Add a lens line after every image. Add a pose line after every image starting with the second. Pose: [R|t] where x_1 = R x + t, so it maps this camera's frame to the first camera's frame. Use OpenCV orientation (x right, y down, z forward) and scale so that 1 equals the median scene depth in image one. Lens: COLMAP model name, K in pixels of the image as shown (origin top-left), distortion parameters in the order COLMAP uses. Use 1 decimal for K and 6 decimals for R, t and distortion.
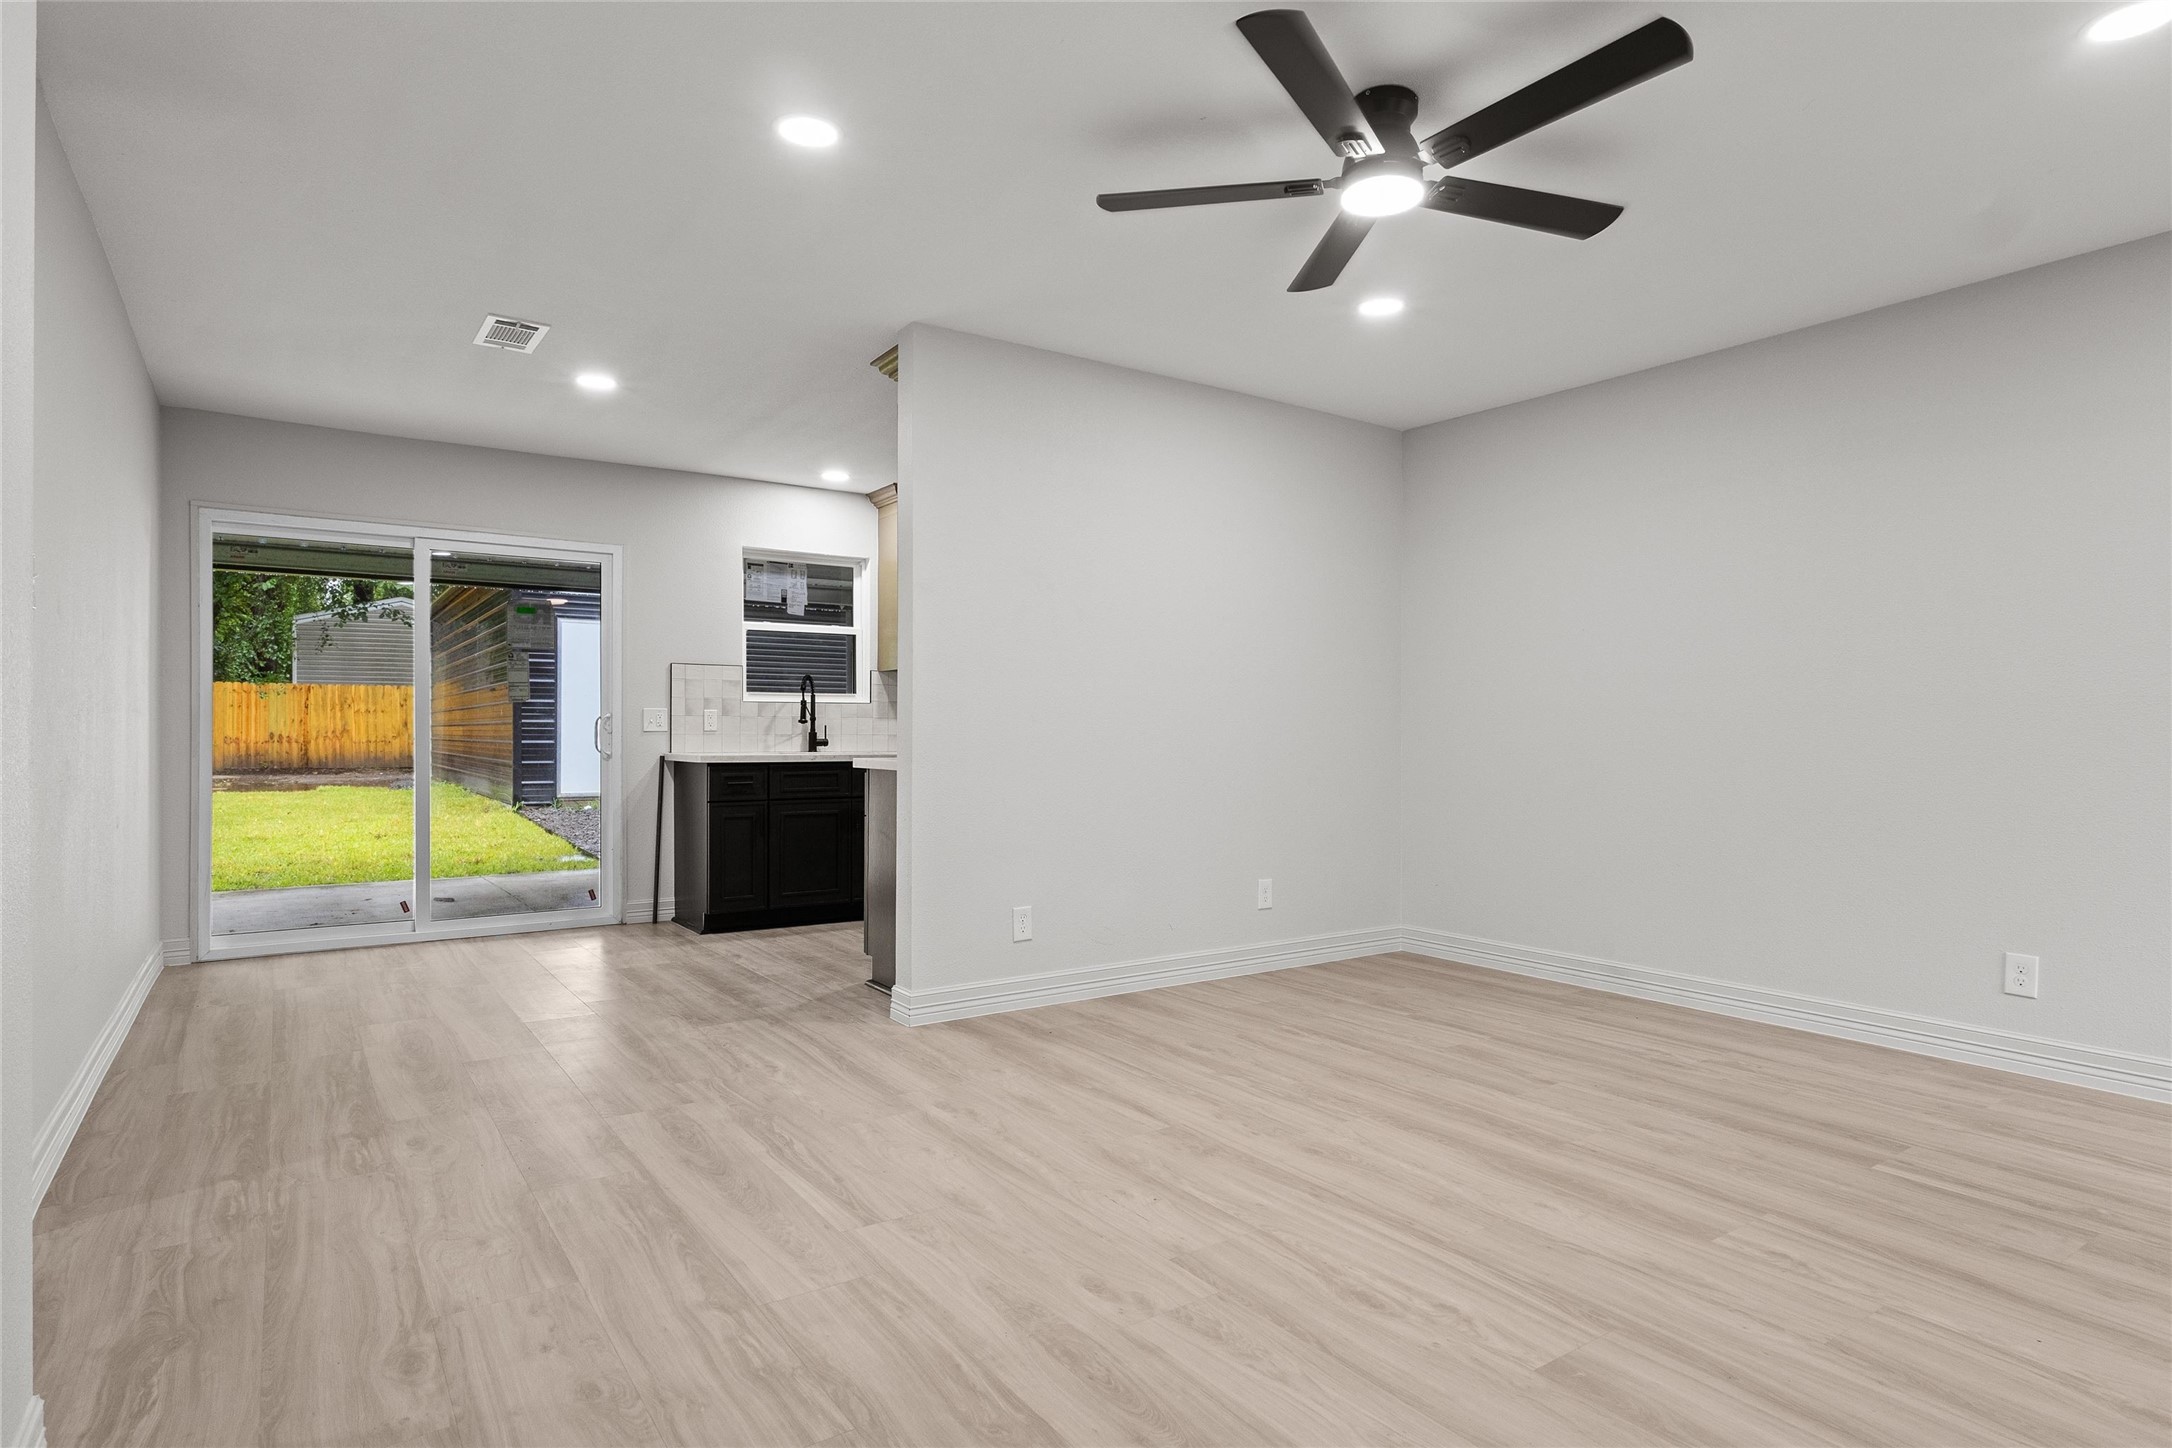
lens RADIAL K [[1181.6, 0, 1086.0], [0, 1181.6, 724.0], [0, 0, 1]] dist [0.001034, 0.001026]
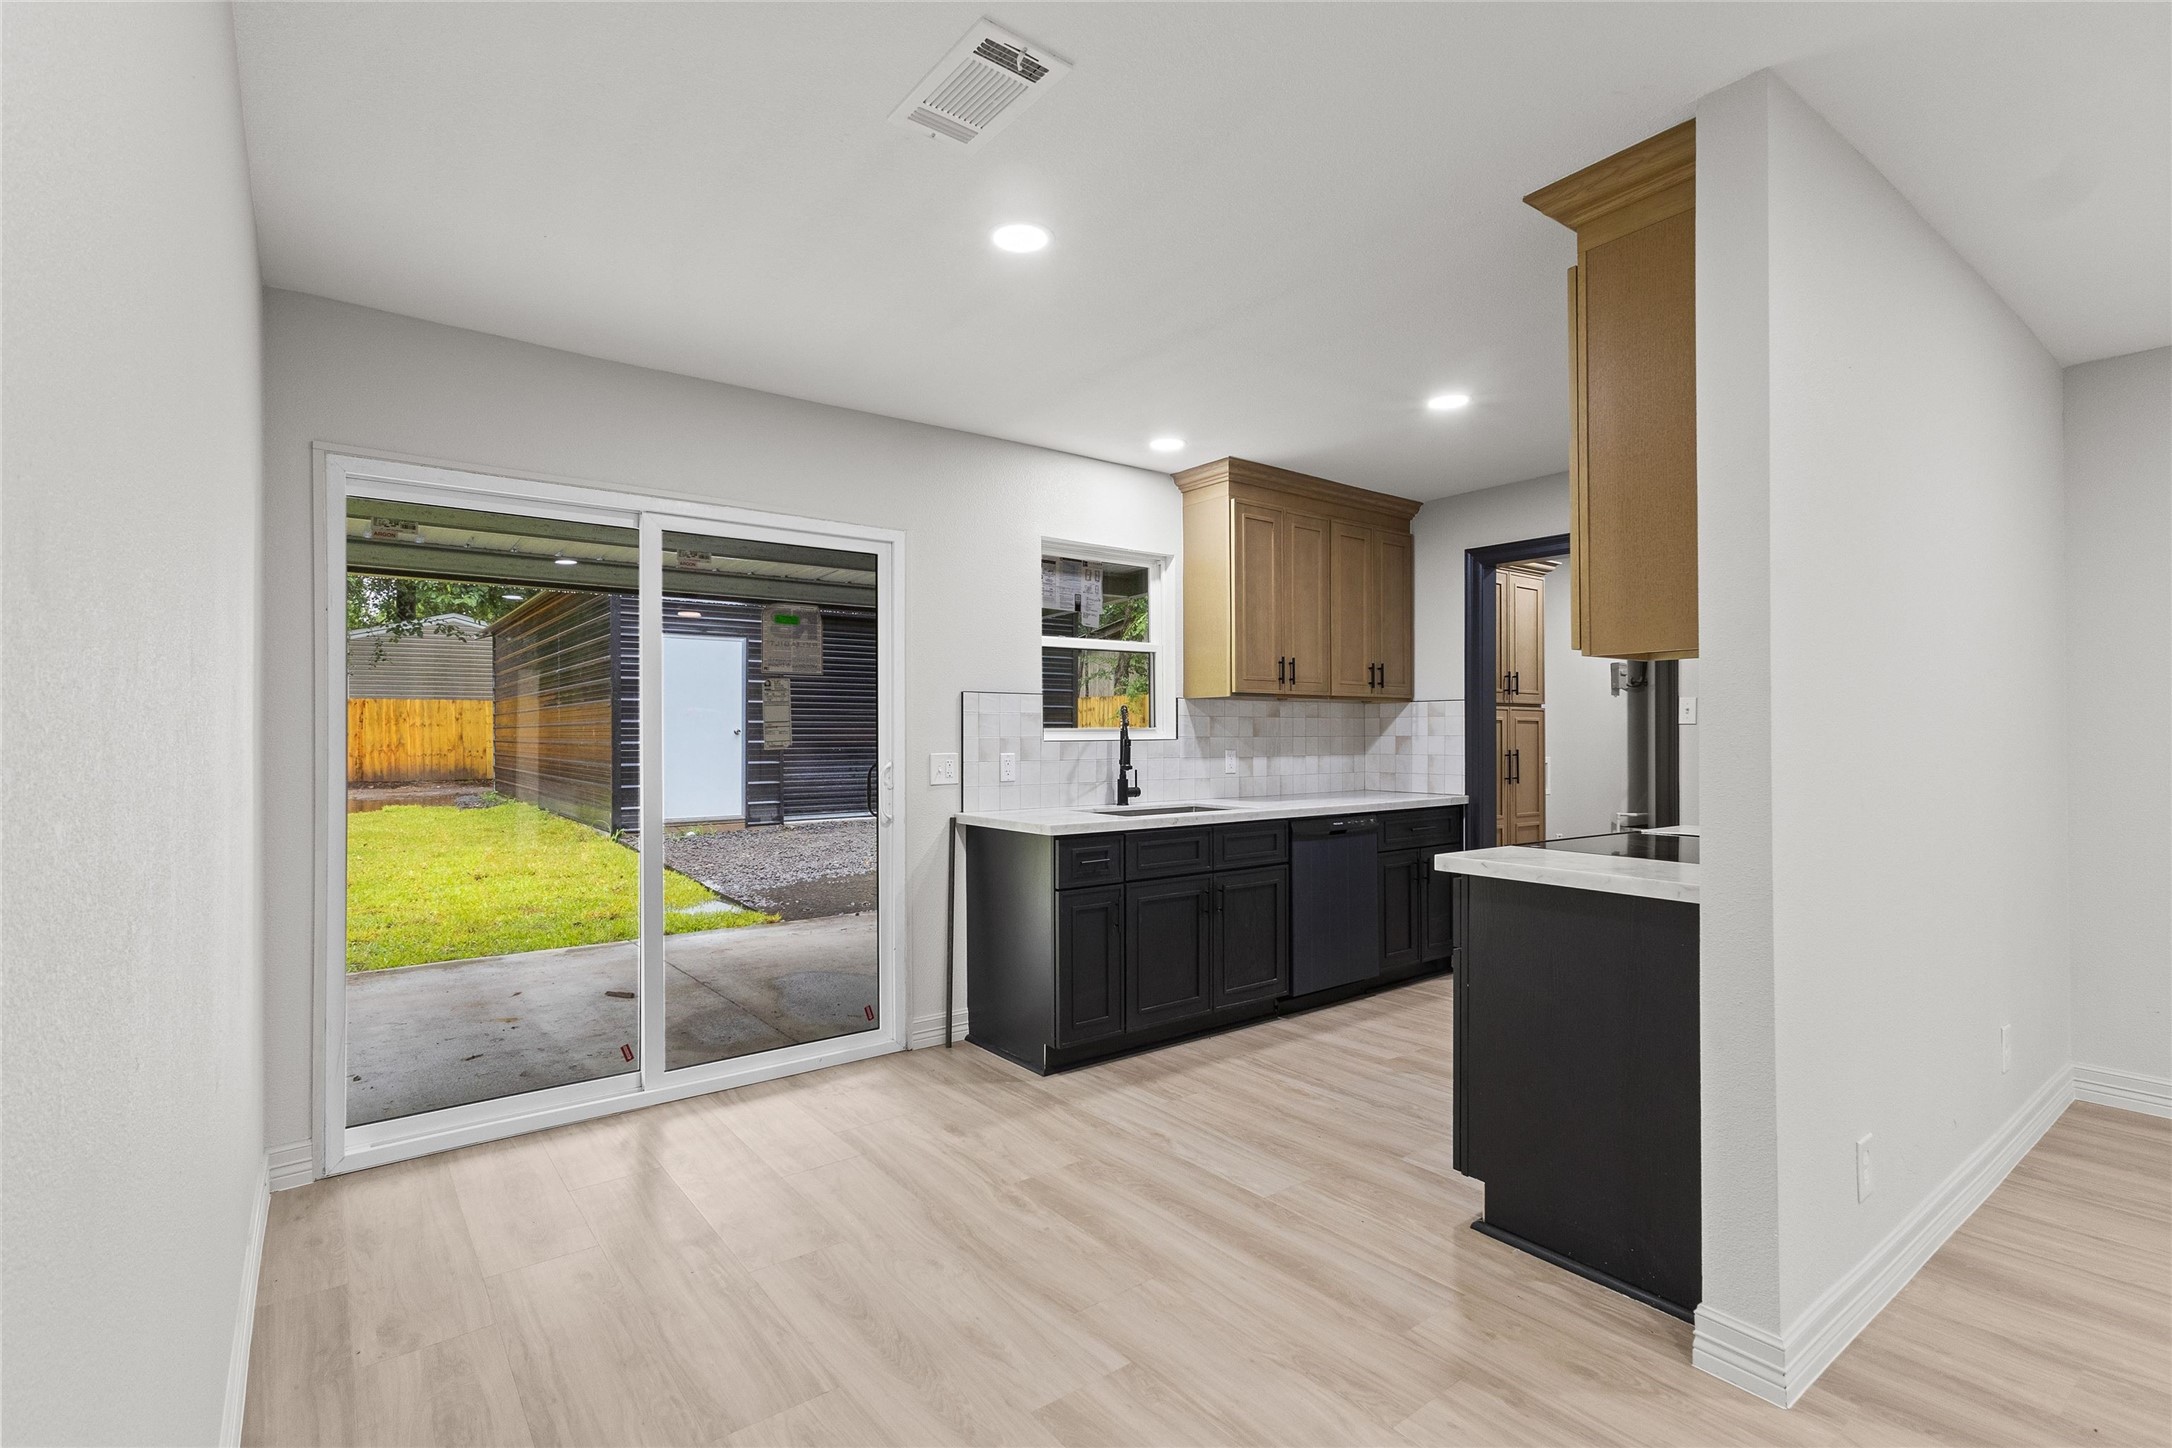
lens RADIAL K [[1014.0, 0, 1086.0], [0, 1014.0, 724.0], [0, 0, 1]] dist [0.000898, -0.000236]
pose [[0.998604, -0.004151, 0.052660, -0.284699], [0.004226, 0.999990, -0.001314, -0.027851], [-0.052654, 0.001535, 0.998612, 0.334406]]
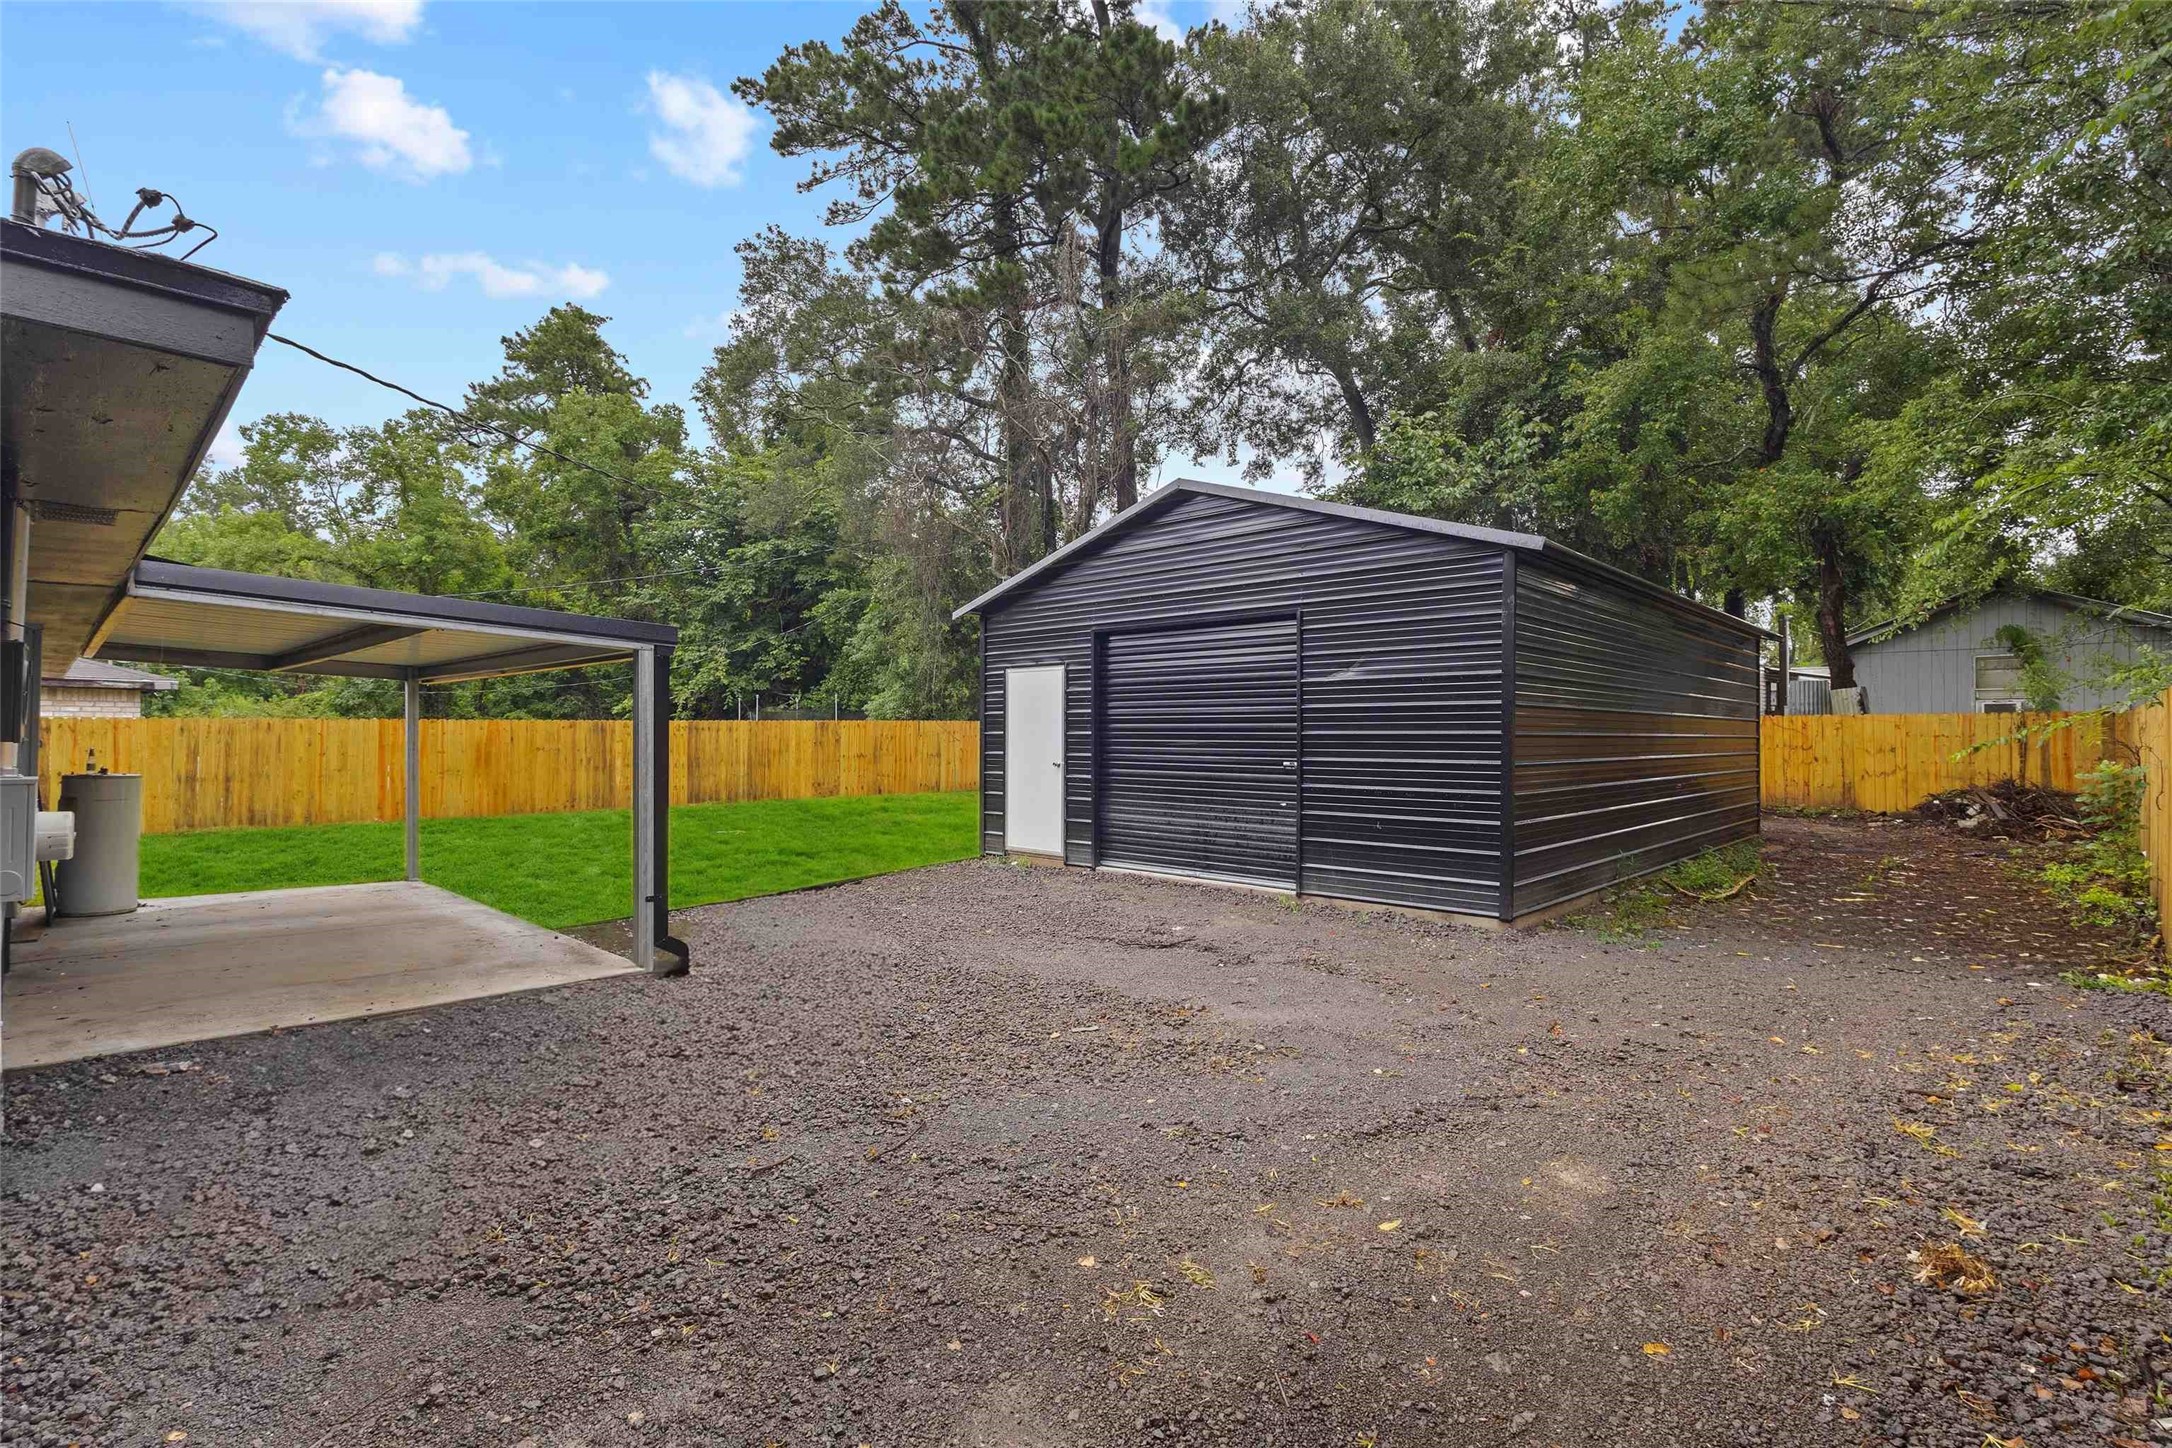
lens RADIAL K [[1014.0, 0, 1086.0], [0, 1014.0, 724.0], [0, 0, 1]] dist [0.000898, -0.000236]
pose [[0.215048, -0.015813, -0.976475, 0.721072], [0.002728, 0.999875, -0.015591, -0.056906], [0.976600, 0.000689, 0.215064, 1.628009]]
